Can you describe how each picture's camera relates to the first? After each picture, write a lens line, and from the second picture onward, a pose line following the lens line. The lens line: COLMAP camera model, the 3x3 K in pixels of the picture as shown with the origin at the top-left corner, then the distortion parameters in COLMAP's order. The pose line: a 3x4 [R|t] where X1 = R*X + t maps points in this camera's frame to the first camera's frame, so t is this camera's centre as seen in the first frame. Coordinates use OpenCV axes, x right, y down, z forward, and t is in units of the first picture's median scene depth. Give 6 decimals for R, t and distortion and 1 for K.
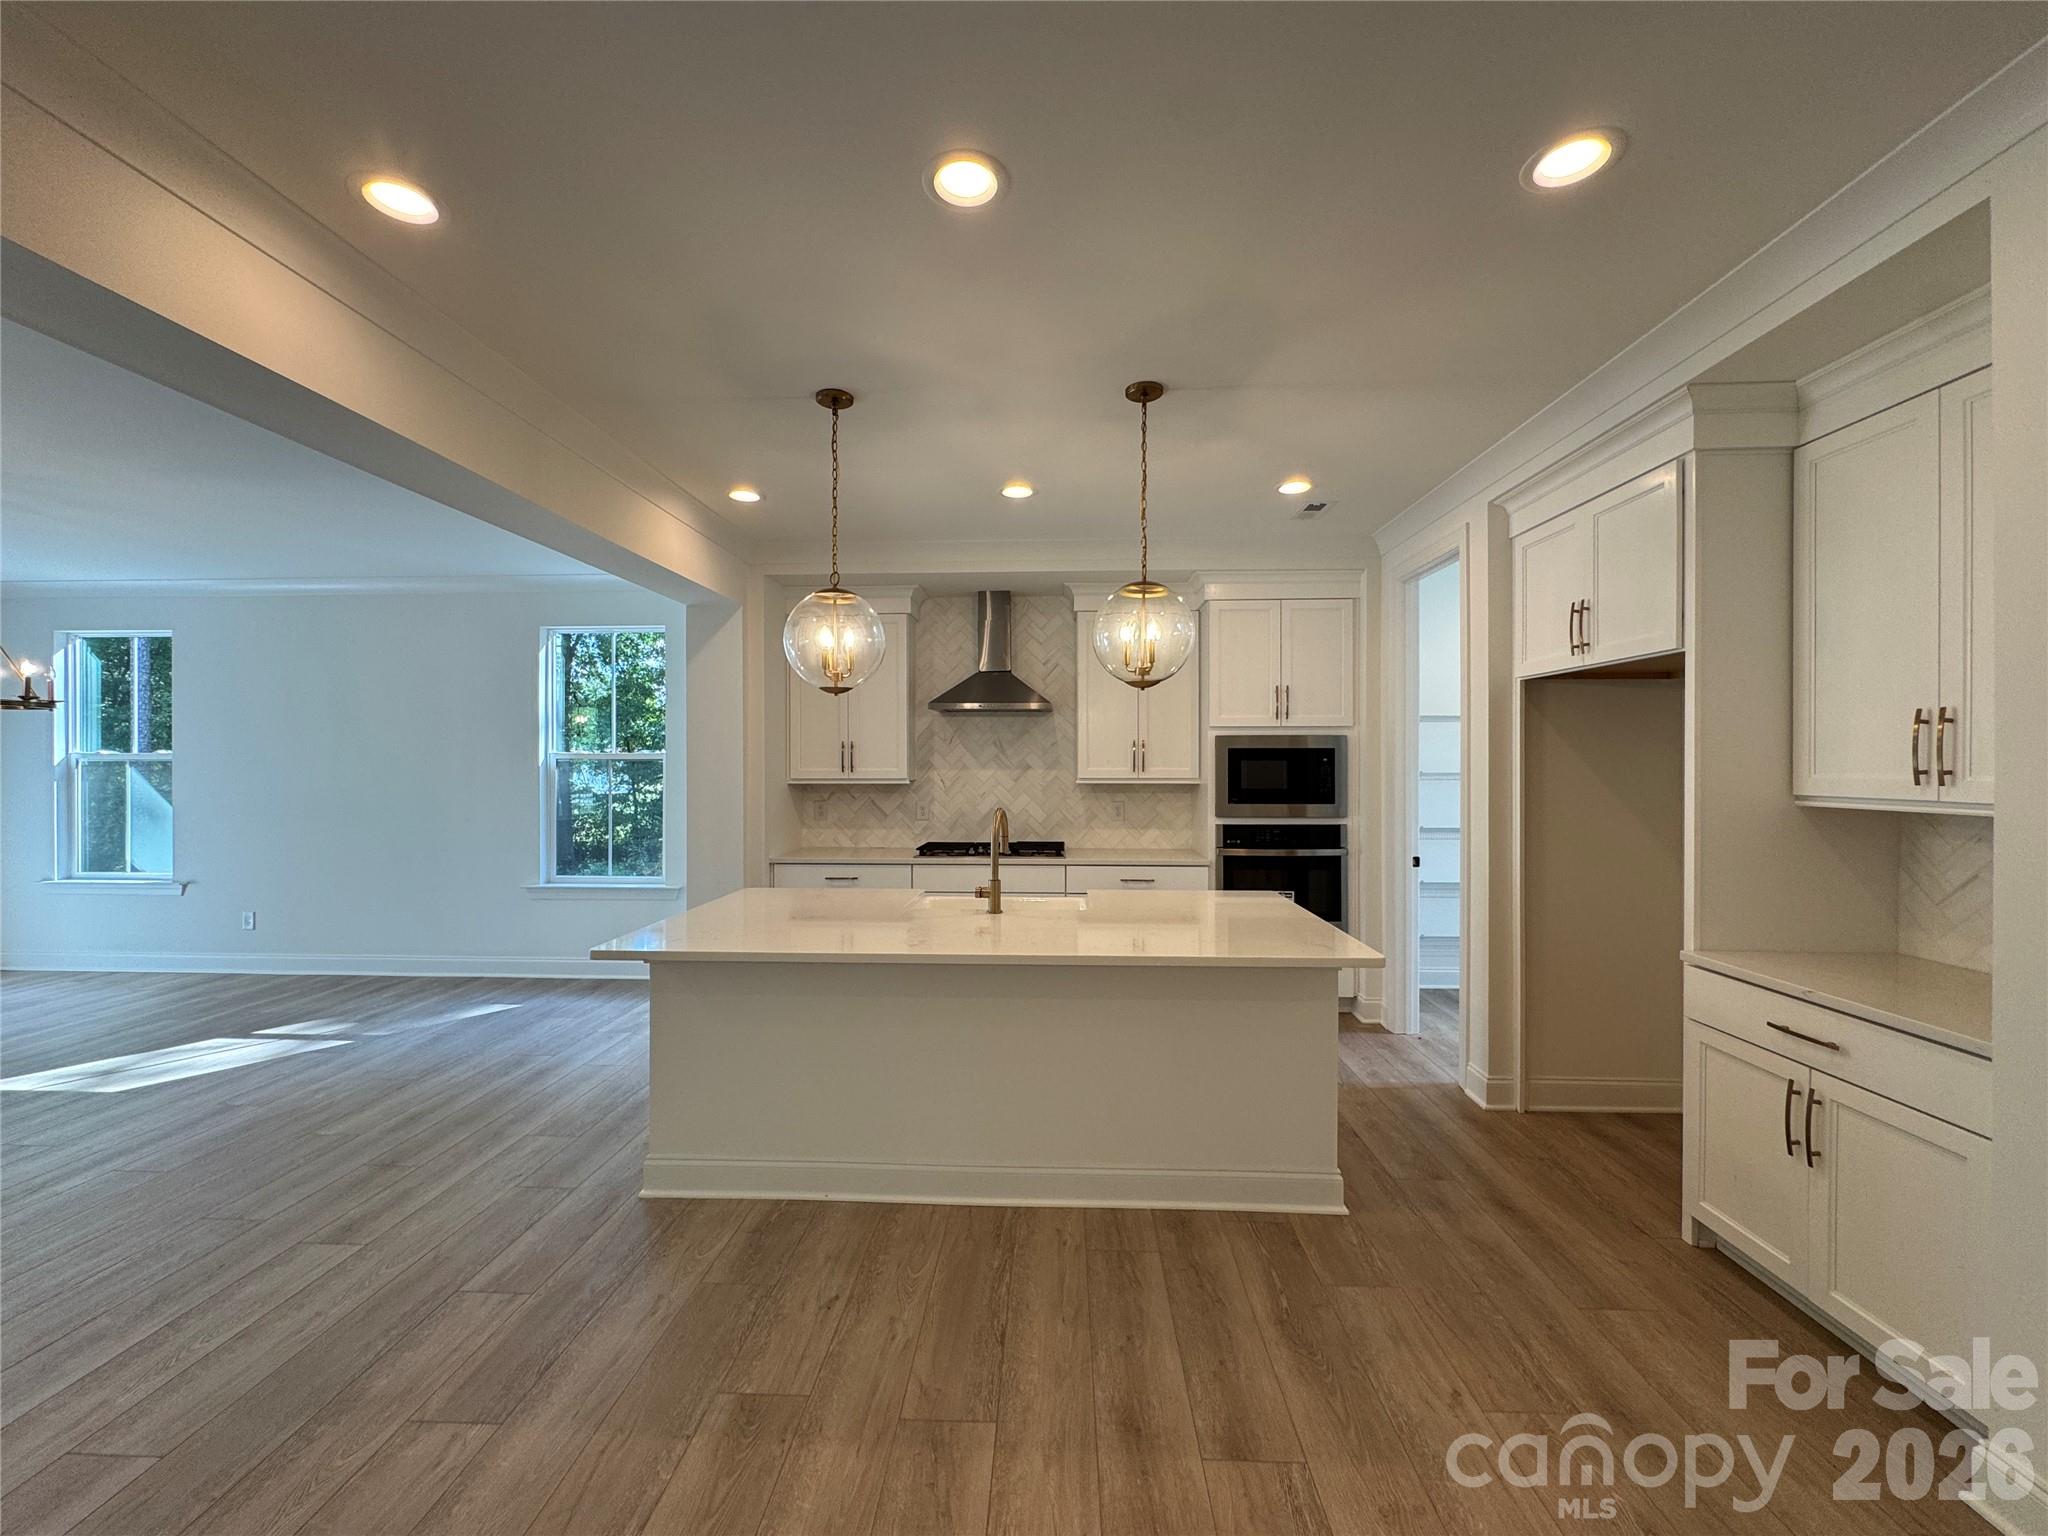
lens RADIAL K [[819.9, 0, 1023.0], [0, 819.9, 765.4], [0, 0, 1]] dist [-0.002579, 0.000005]
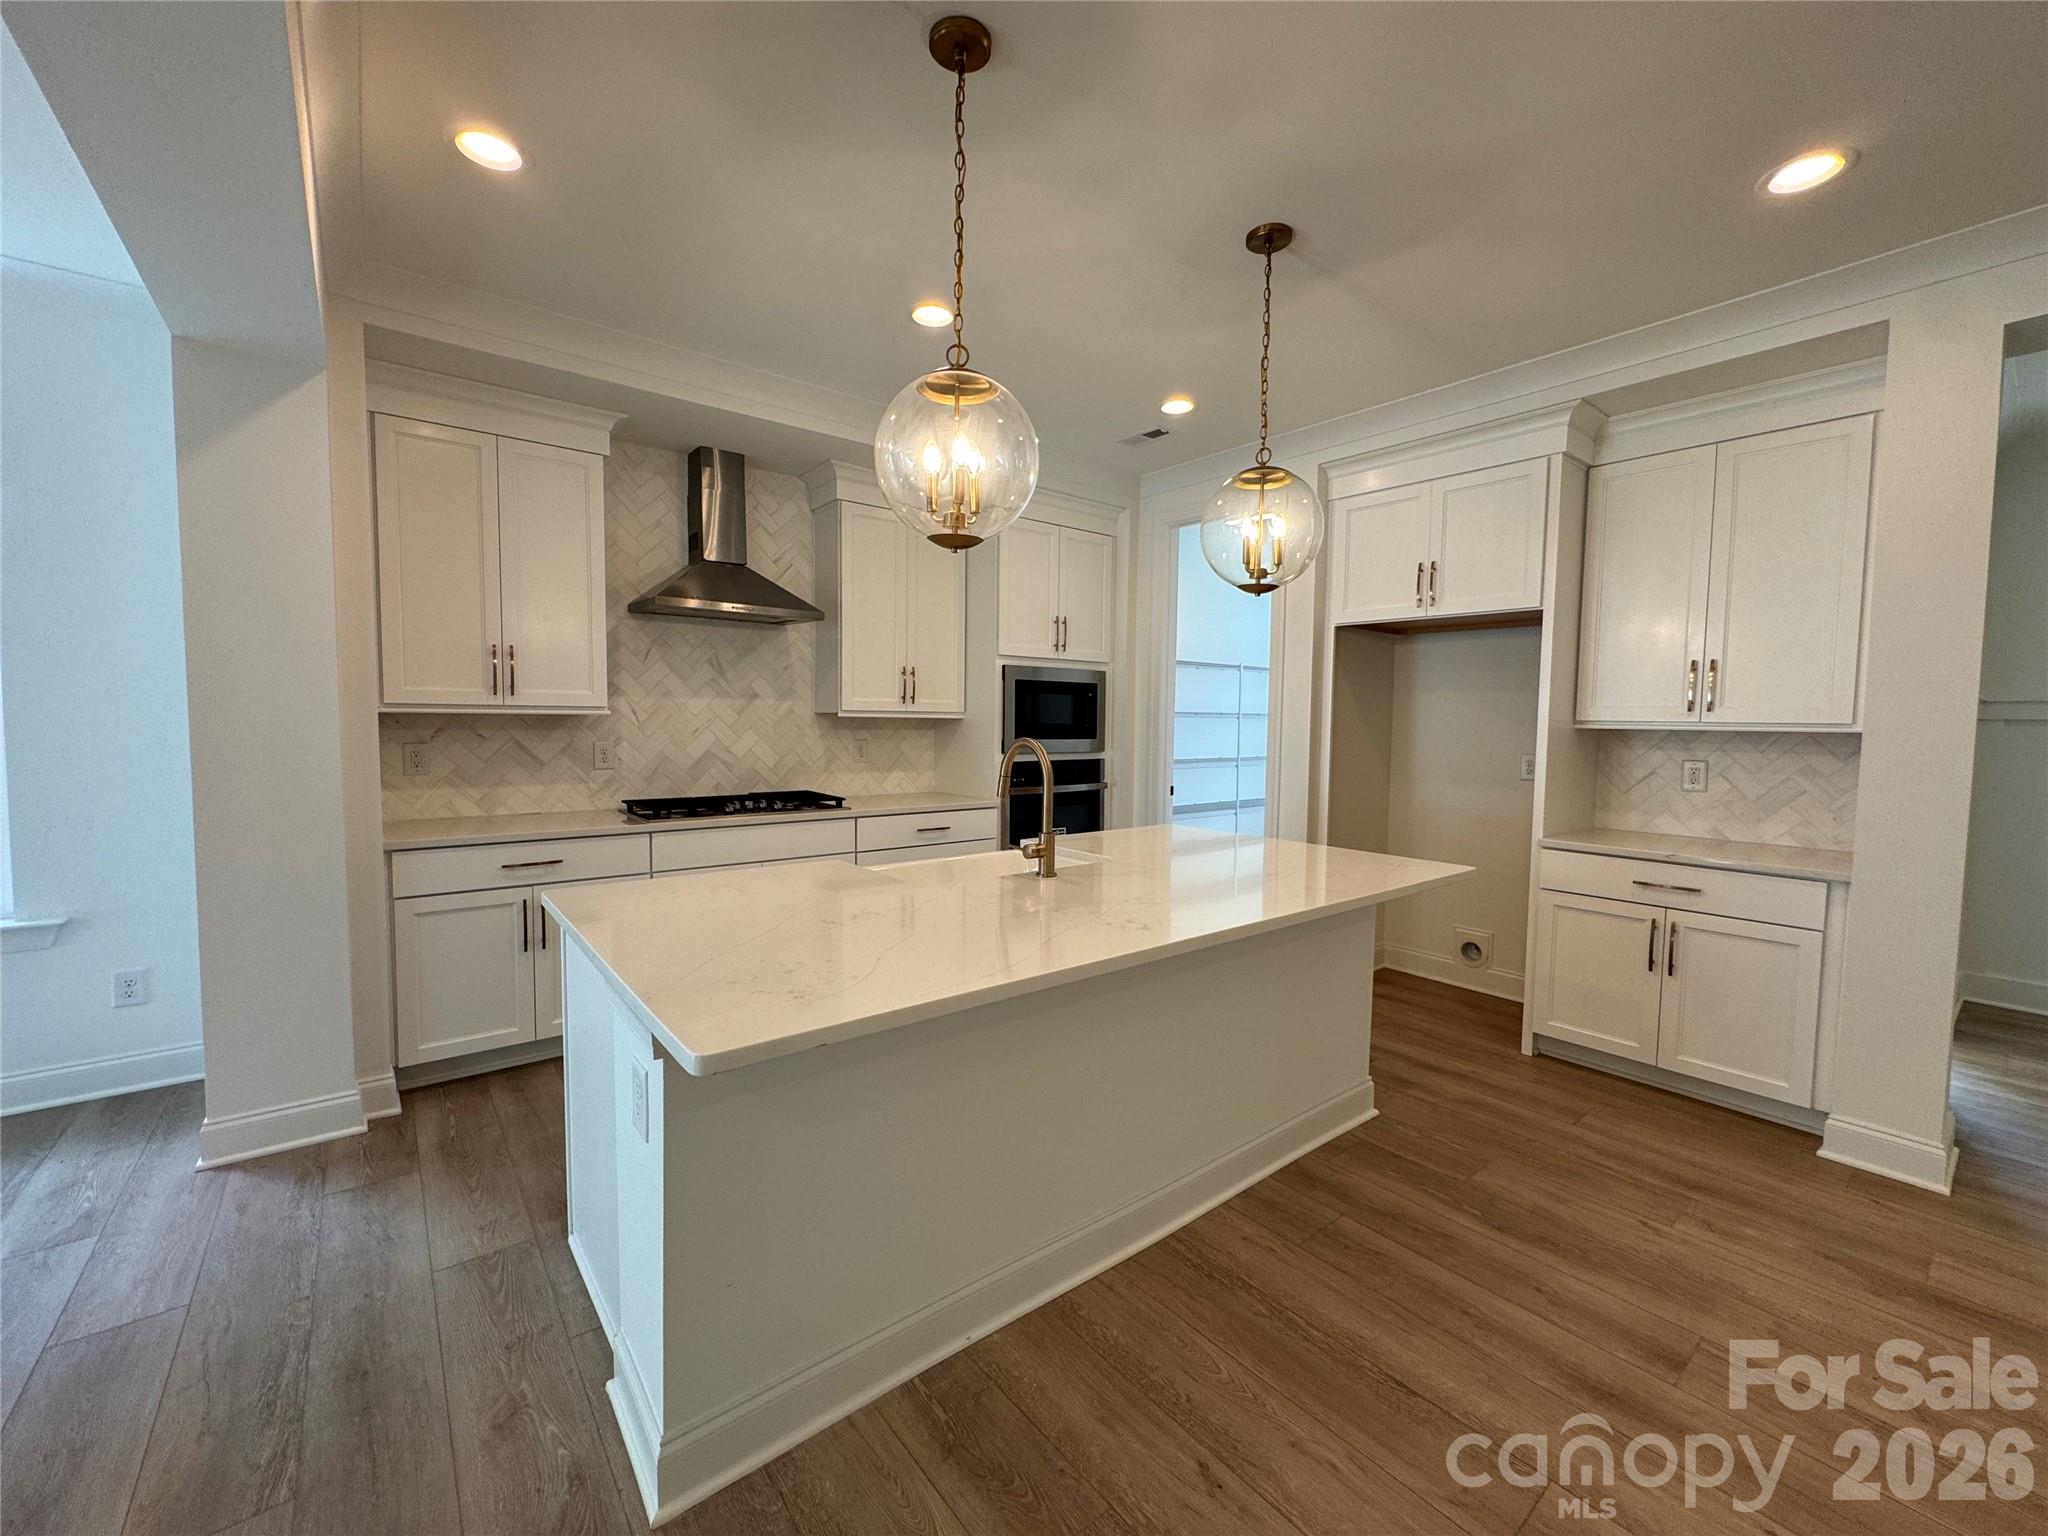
lens RADIAL K [[819.9, 0, 1023.0], [0, 819.9, 765.4], [0, 0, 1]] dist [-0.002579, 0.000005]
pose [[0.751869, -0.027475, 0.658740, -0.357578], [-0.012782, 0.998336, 0.056227, 0.023831], [-0.659189, -0.050695, 0.750266, 0.297397]]
